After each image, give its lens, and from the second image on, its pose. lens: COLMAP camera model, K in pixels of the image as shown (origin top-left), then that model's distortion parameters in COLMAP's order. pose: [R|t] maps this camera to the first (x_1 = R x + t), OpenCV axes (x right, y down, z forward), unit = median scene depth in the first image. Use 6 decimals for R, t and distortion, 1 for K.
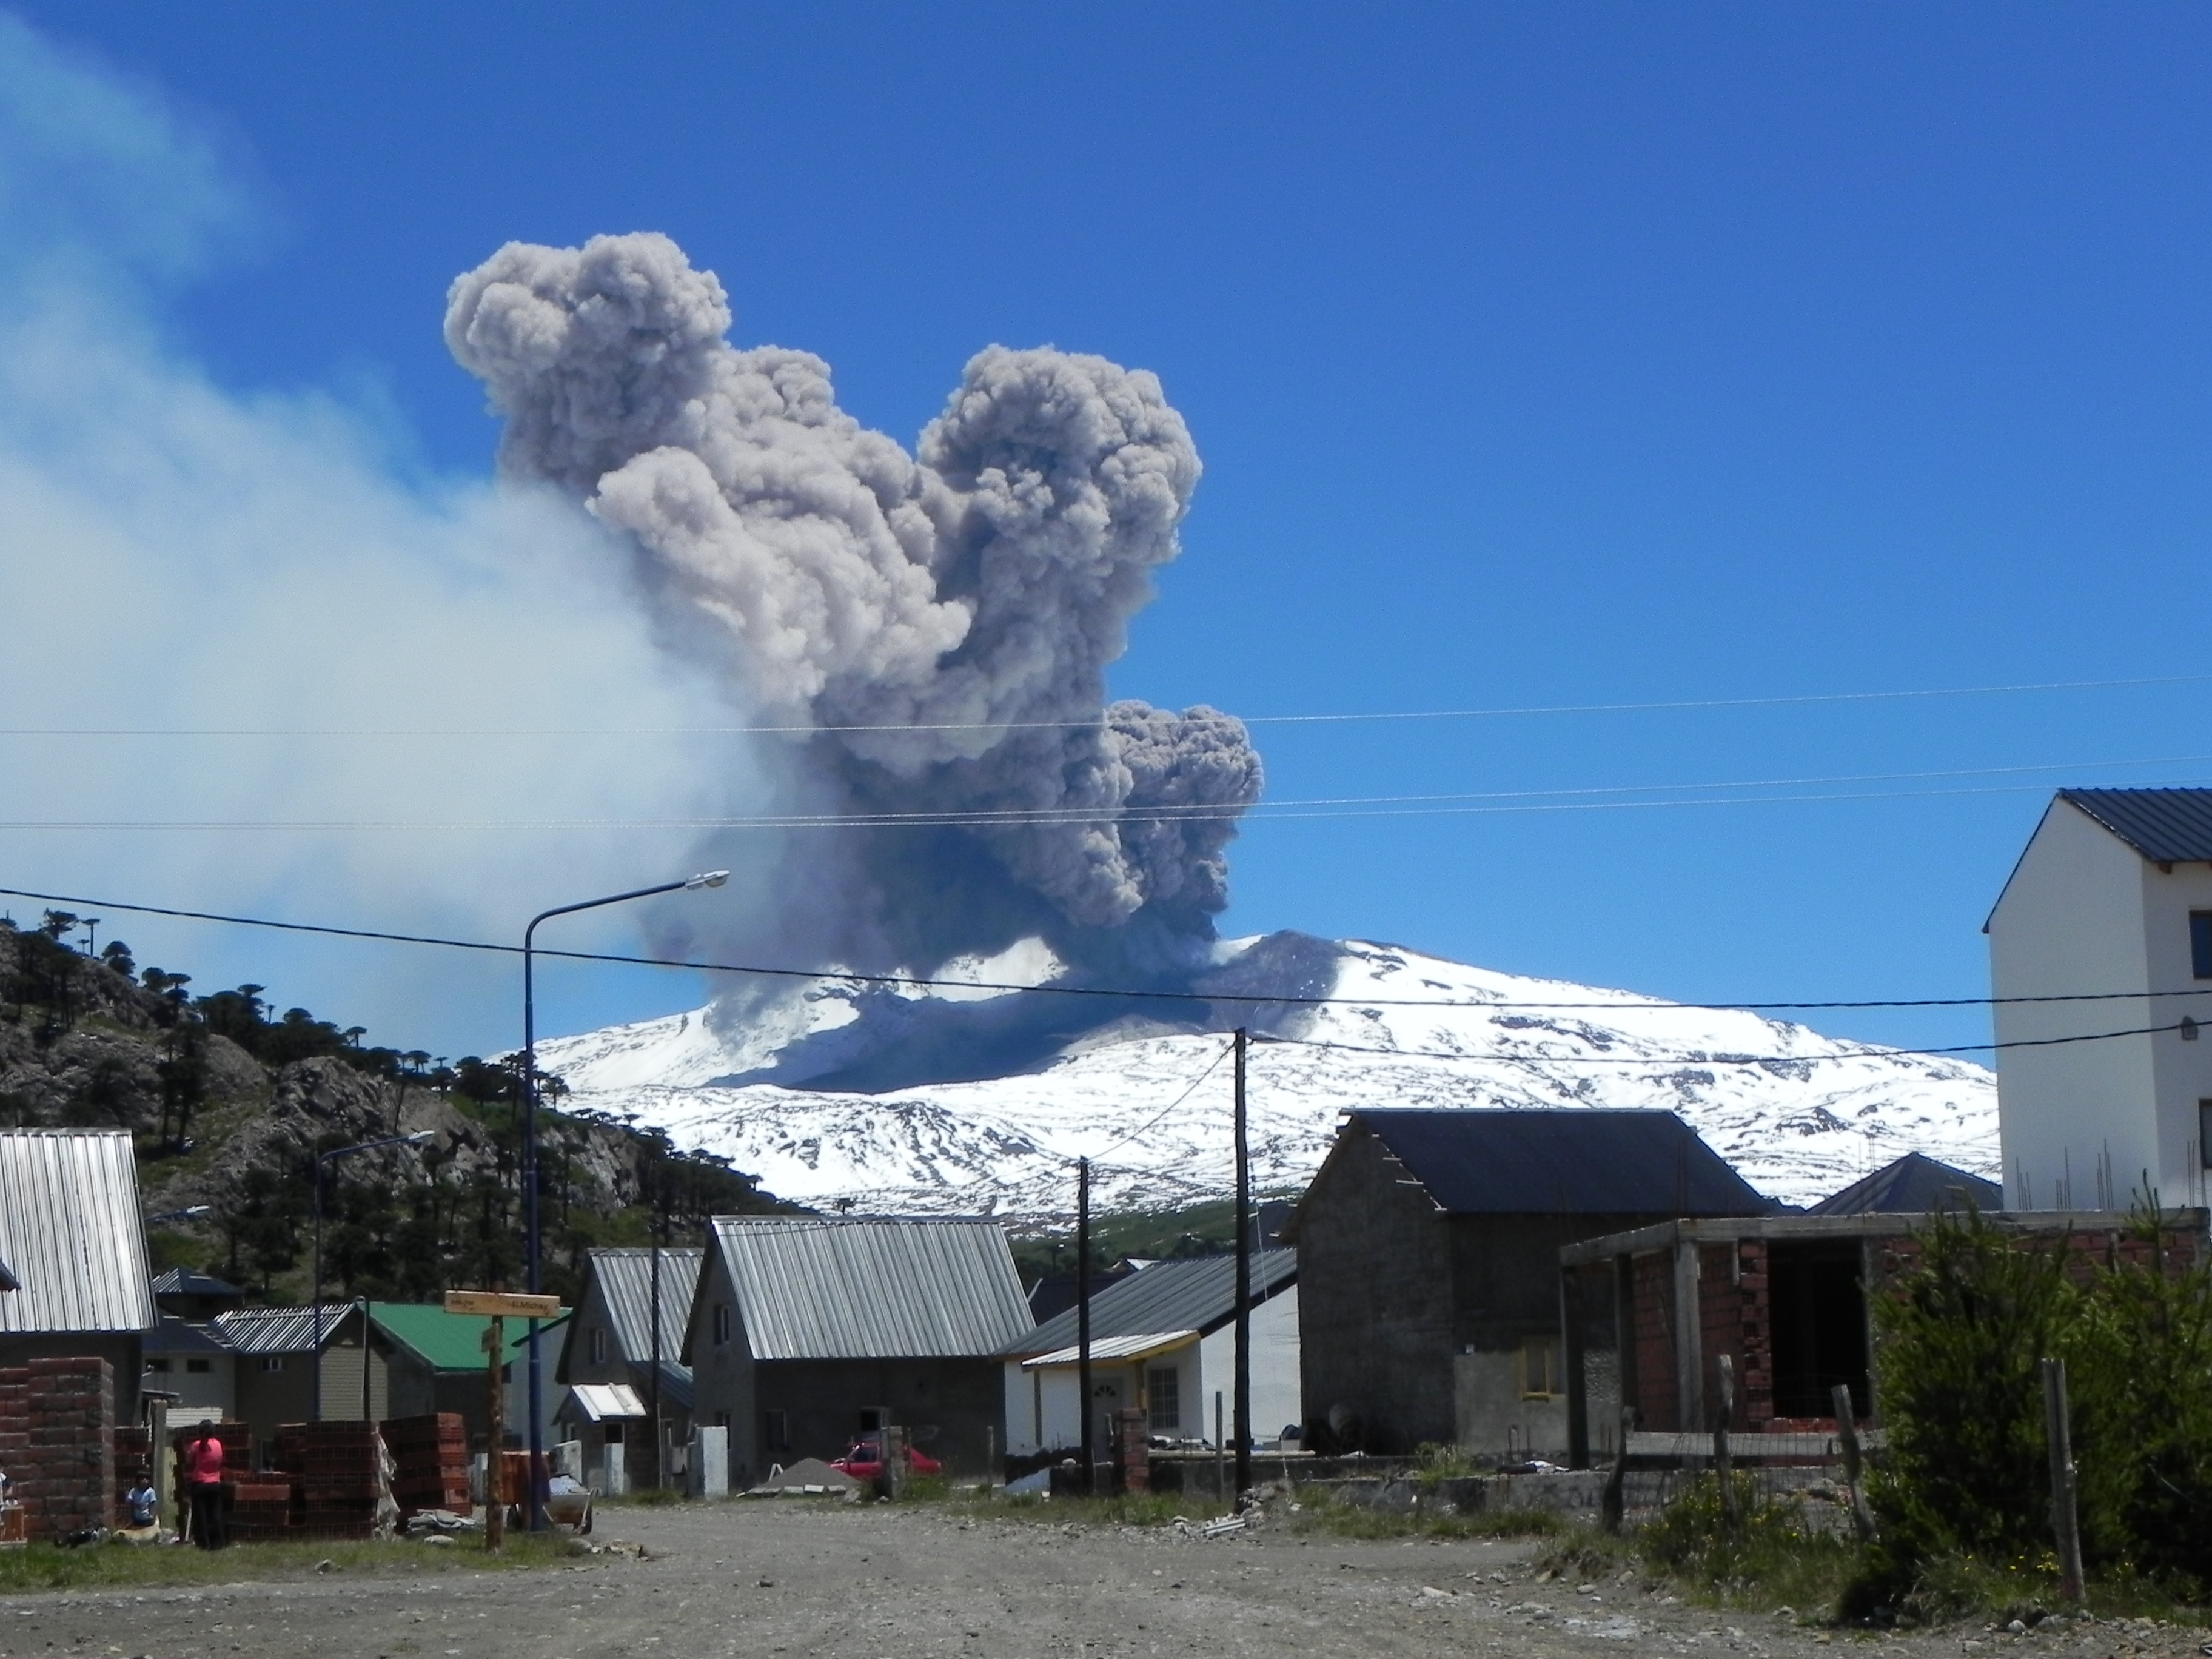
lens RADIAL K [[4259.3, 0, 1109.2], [0, 4259.3, 832.7], [0, 0, 1]] dist [0.081988, 0.000000]
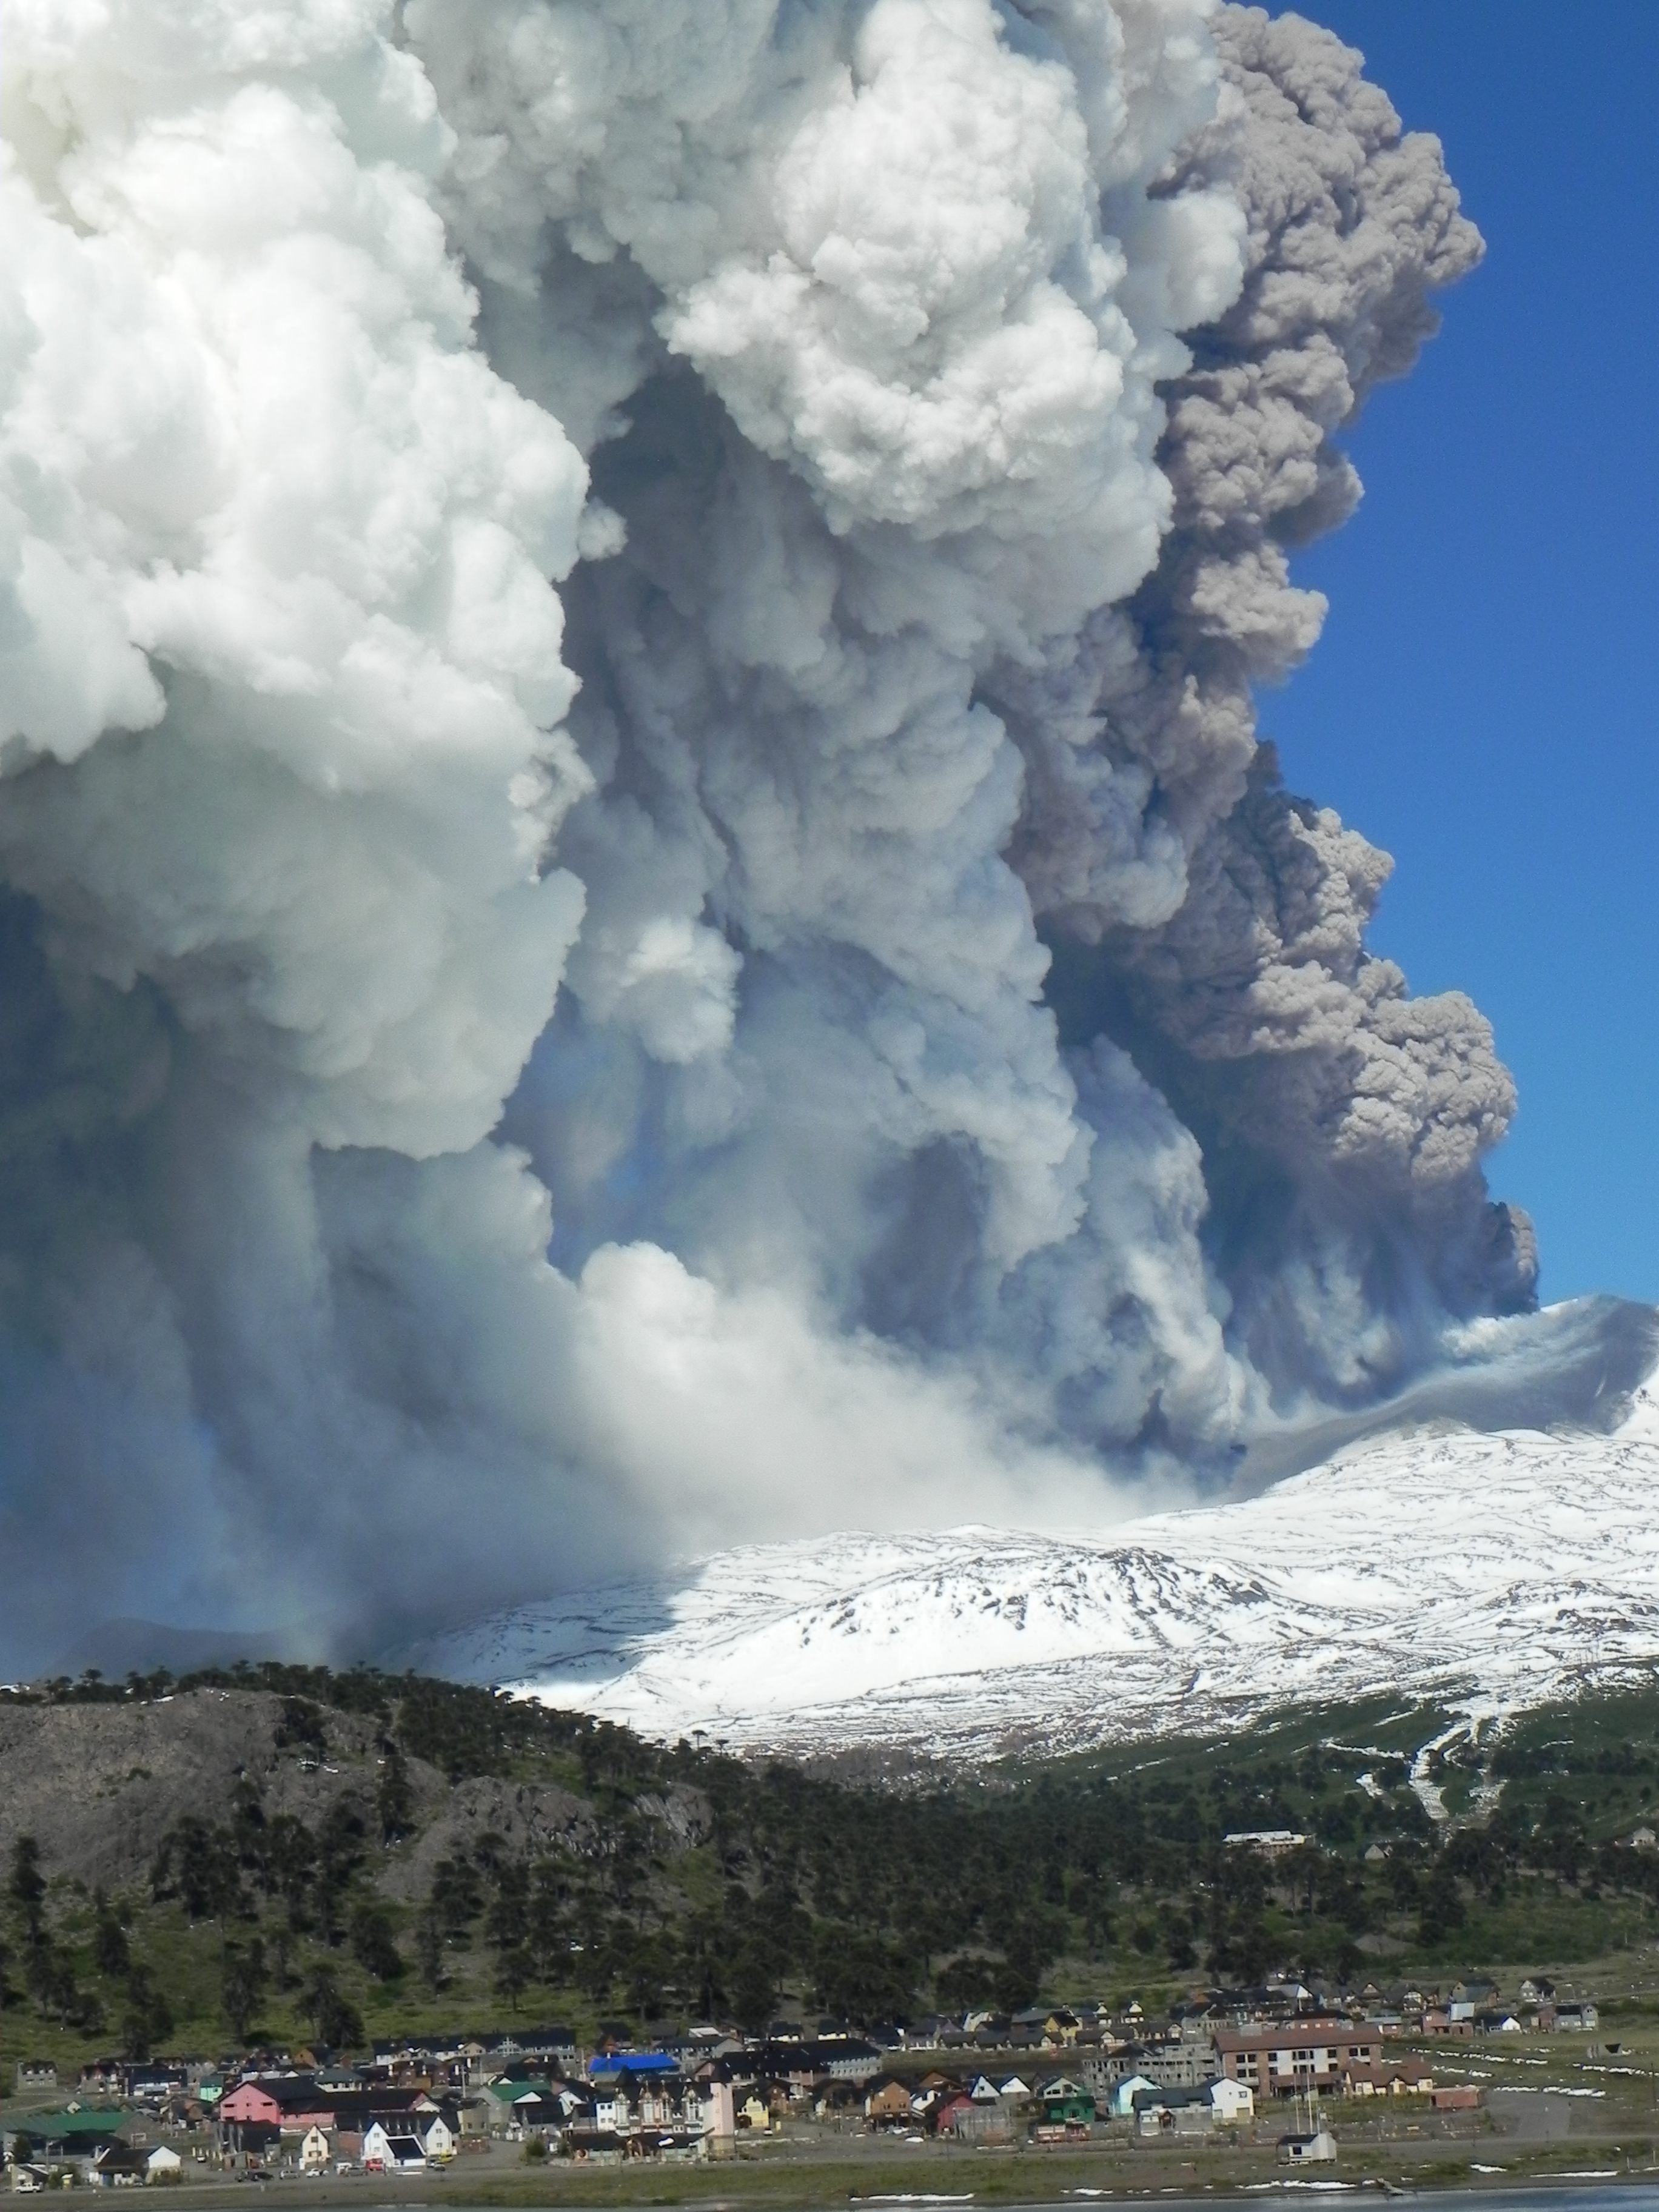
lens RADIAL K [[5460.2, 0, 827.9], [0, 5460.2, 1104.9], [0, 0, 1]] dist [0.040860, 0.000000]
pose [[0.992115, -0.044732, -0.117076, 0.030585], [0.044618, 0.998998, -0.003599, -0.029904], [0.117120, -0.001653, 0.993116, -0.158513]]
